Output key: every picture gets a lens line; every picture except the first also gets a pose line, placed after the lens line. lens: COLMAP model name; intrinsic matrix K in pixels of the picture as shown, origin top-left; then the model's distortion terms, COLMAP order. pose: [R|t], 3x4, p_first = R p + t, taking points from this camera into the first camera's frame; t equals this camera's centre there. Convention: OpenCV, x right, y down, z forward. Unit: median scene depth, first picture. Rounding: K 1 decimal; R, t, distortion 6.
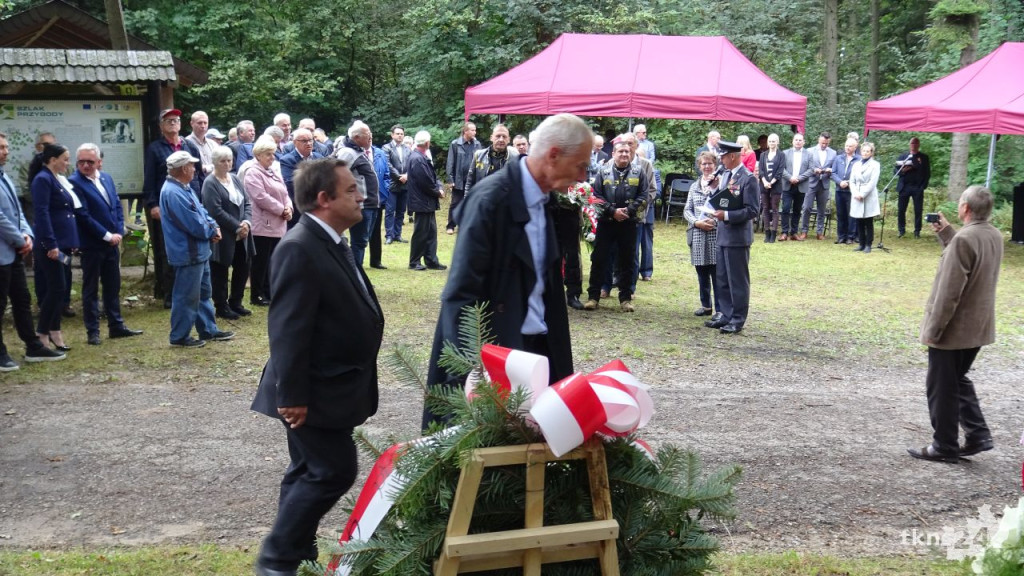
lens RADIAL K [[1201.4, 0, 507.5], [0, 1201.4, 286.1], [0, 0, 1]] dist [-0.003179, 0.017081]
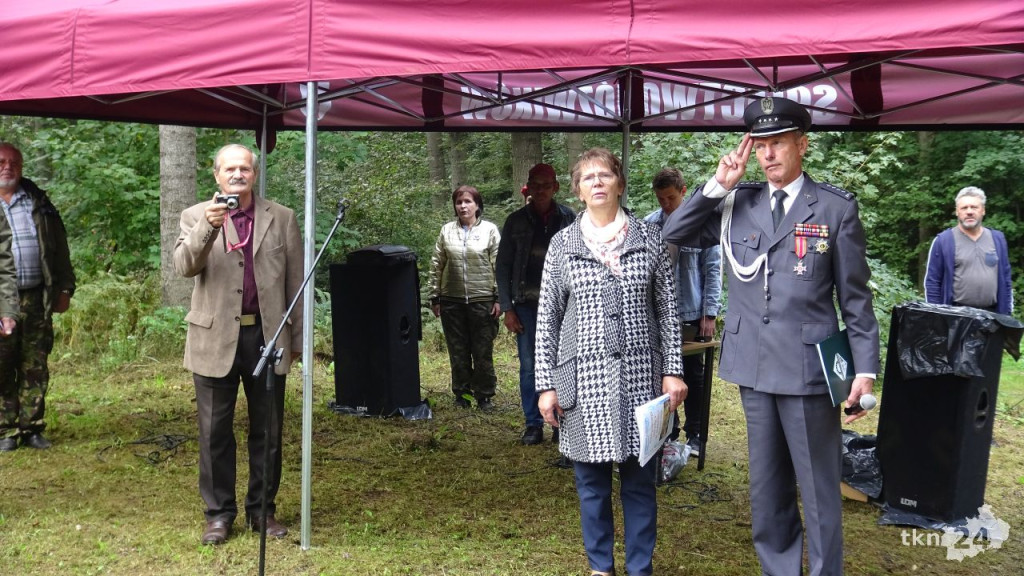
lens RADIAL K [[1321.8, 0, 506.2], [0, 1321.8, 290.0], [0, 0, 1]] dist [-0.005843, 0.030742]
pose [[0.815335, -0.066656, 0.575139, 0.260451], [0.103636, 0.994110, -0.031705, -0.064664], [-0.569638, 0.085456, 0.817441, 0.724828]]
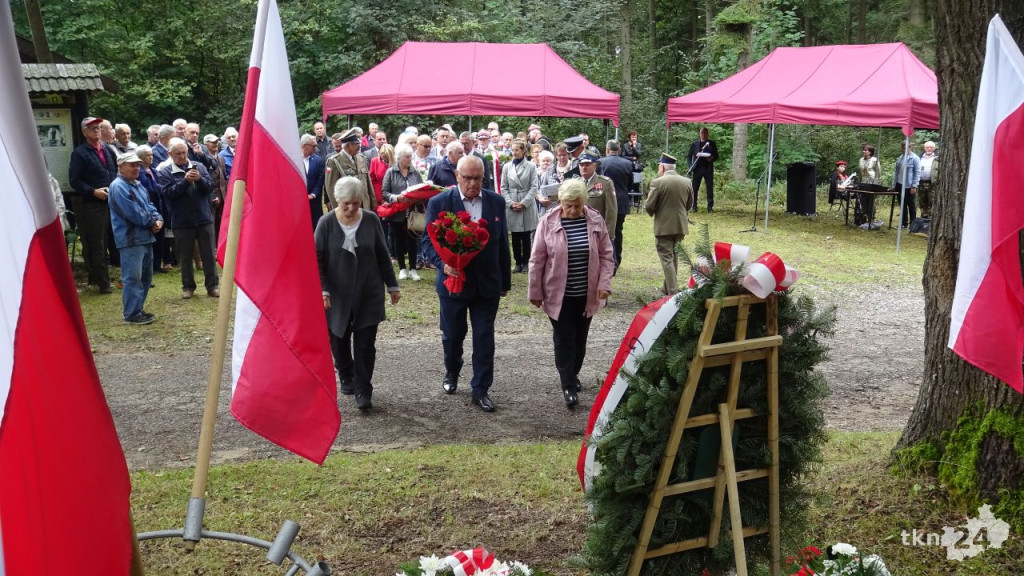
lens RADIAL K [[1105.9, 0, 509.6], [0, 1105.9, 286.0], [0, 0, 1]] dist [0.001623, -0.005337]
pose [[0.984516, -0.044122, 0.169651, -0.053434], [0.041803, 0.998977, 0.017219, 0.006341], [-0.170238, -0.009861, 0.985354, -0.053775]]
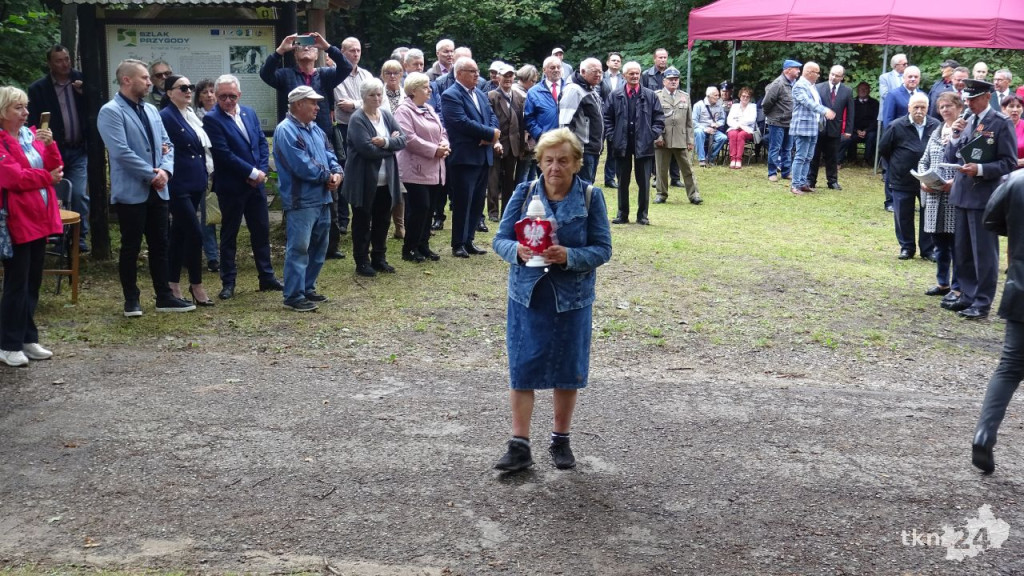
lens RADIAL K [[1321.8, 0, 506.2], [0, 1321.8, 290.0], [0, 0, 1]] dist [-0.005843, 0.030742]
pose [[0.978403, 0.041080, -0.202585, 0.041967], [-0.031724, 0.998284, 0.049216, -0.008440], [0.204259, -0.041726, 0.978027, 0.048321]]
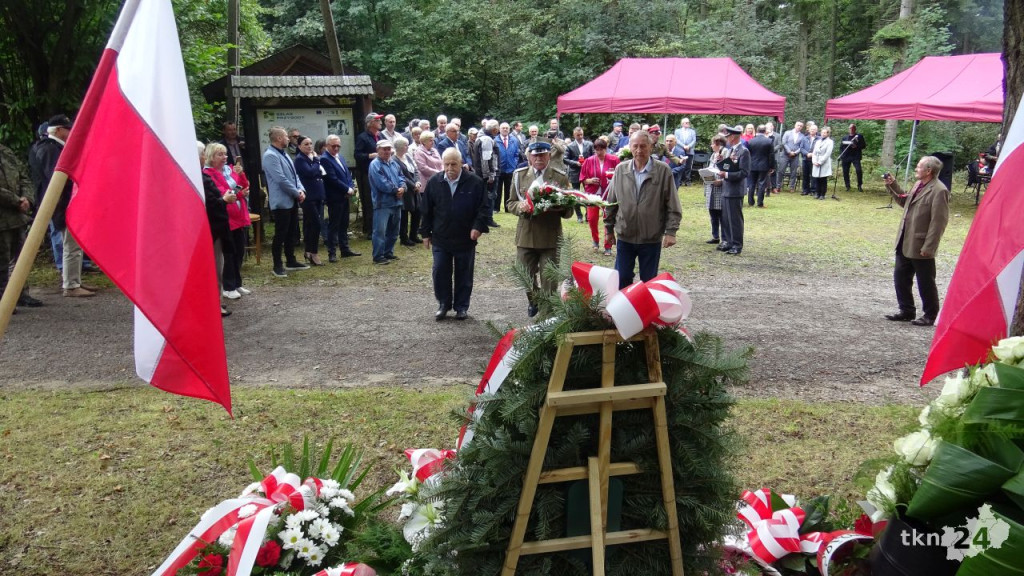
lens RADIAL K [[759.2, 0, 508.7], [0, 759.2, 286.6], [0, 0, 1]] dist [-0.000610, -0.001382]
pose [[0.995121, 0.003544, -0.098599, -0.000623], [0.004416, 0.996753, 0.080401, 0.000413], [0.098564, -0.080444, 0.991874, 0.007225]]
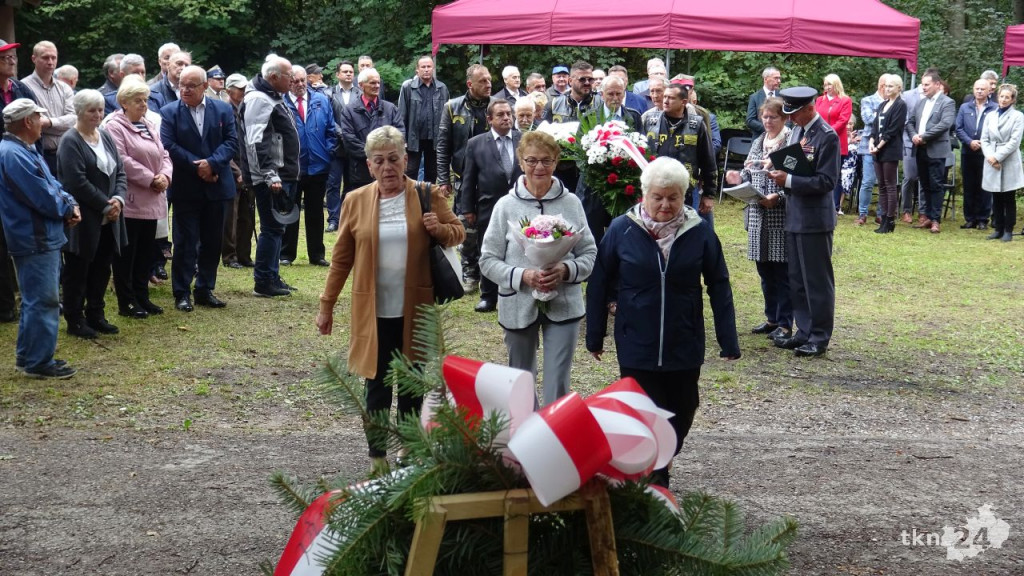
lens RADIAL K [[1726.9, 0, 506.1], [0, 1726.9, 286.5], [0, 0, 1]] dist [0.000341, 0.067410]
pose [[0.999976, -0.001662, 0.006708, 0.000871], [0.001681, 0.999994, -0.002890, 0.000777], [-0.006703, 0.002901, 0.999973, -0.005590]]
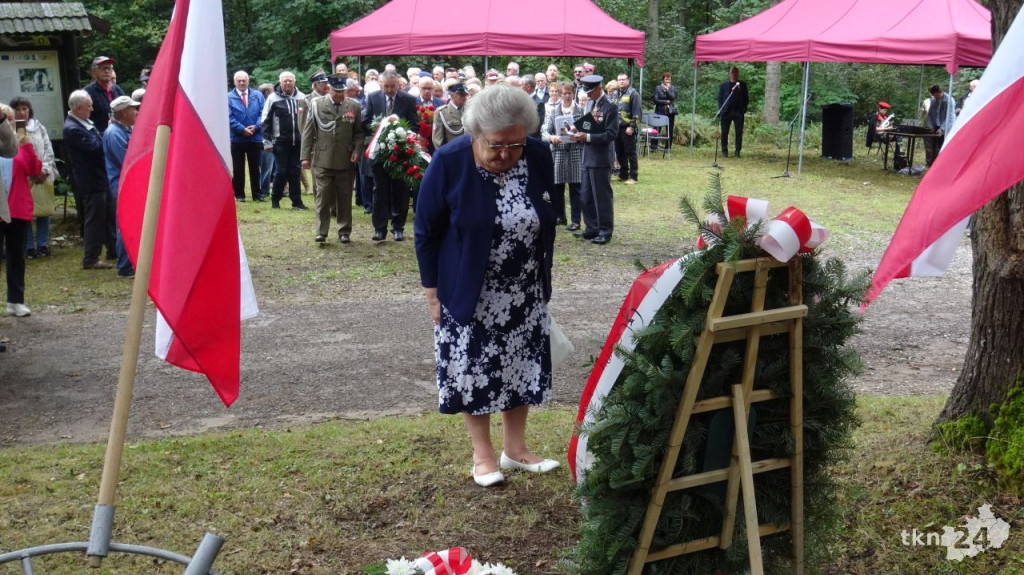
lens RADIAL K [[1141.6, 0, 506.9], [0, 1141.6, 287.0], [0, 0, 1]] dist [0.000127, -0.007079]
pose [[0.988027, -0.054850, 0.144205, -0.044859], [0.046257, 0.996986, 0.062282, 0.005332], [-0.147186, -0.054866, 0.987586, -0.036853]]
